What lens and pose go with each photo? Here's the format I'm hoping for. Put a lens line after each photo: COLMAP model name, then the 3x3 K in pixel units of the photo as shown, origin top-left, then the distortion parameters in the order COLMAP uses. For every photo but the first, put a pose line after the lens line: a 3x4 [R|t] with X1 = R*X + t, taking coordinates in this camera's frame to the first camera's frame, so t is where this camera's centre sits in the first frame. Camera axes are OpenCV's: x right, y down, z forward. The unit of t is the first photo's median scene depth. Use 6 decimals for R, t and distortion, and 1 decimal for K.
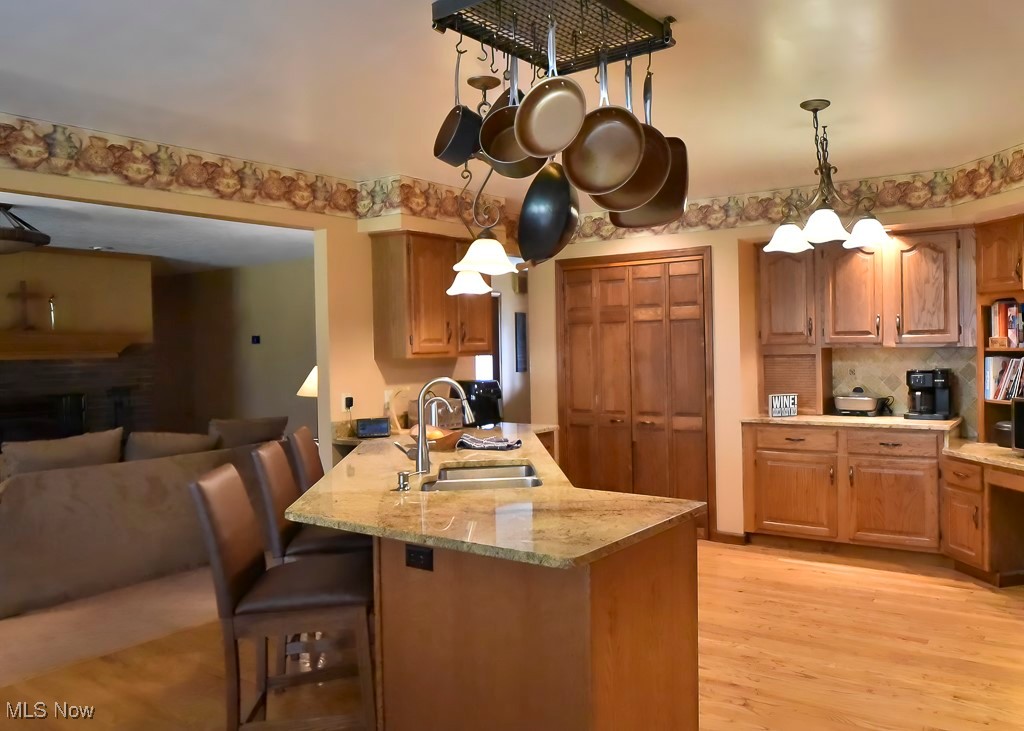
lens RADIAL K [[940.9, 0, 512.0], [0, 940.9, 365.5], [0, 0, 1]] dist [-0.019203, -0.014880]
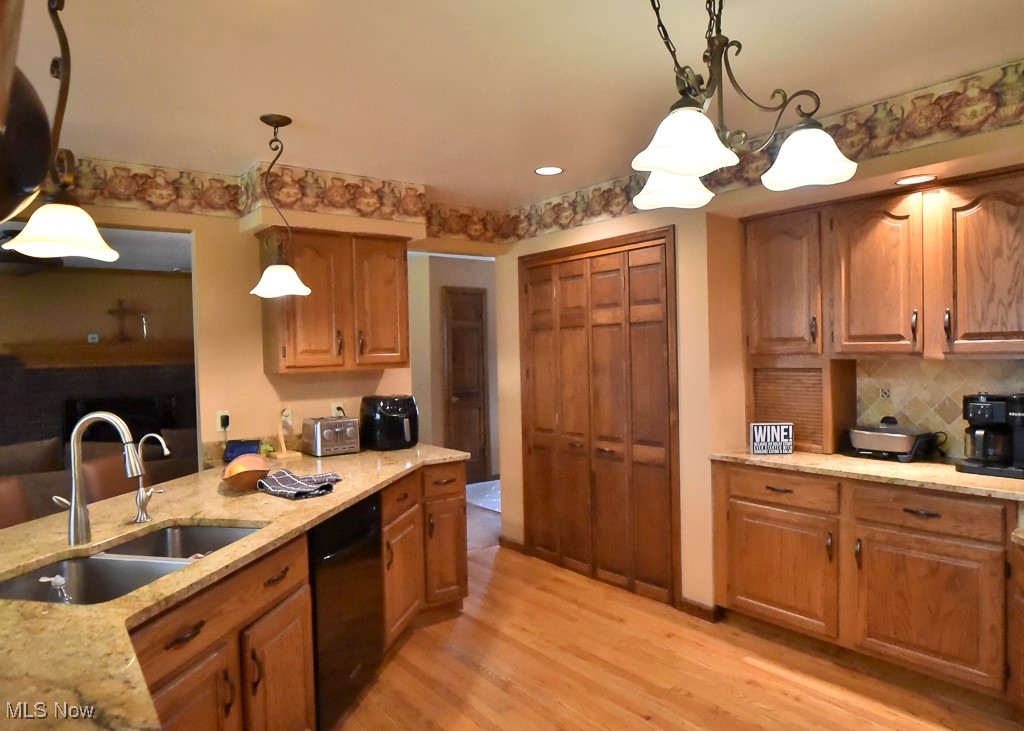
lens RADIAL K [[658.1, 0, 509.2], [0, 658.1, 369.0], [0, 0, 1]] dist [-0.023125, -0.000157]
pose [[0.938041, 0.006080, -0.346472, 0.274270], [-0.000303, 0.999860, 0.016724, -0.019573], [0.346525, -0.015583, 0.937911, 0.457950]]
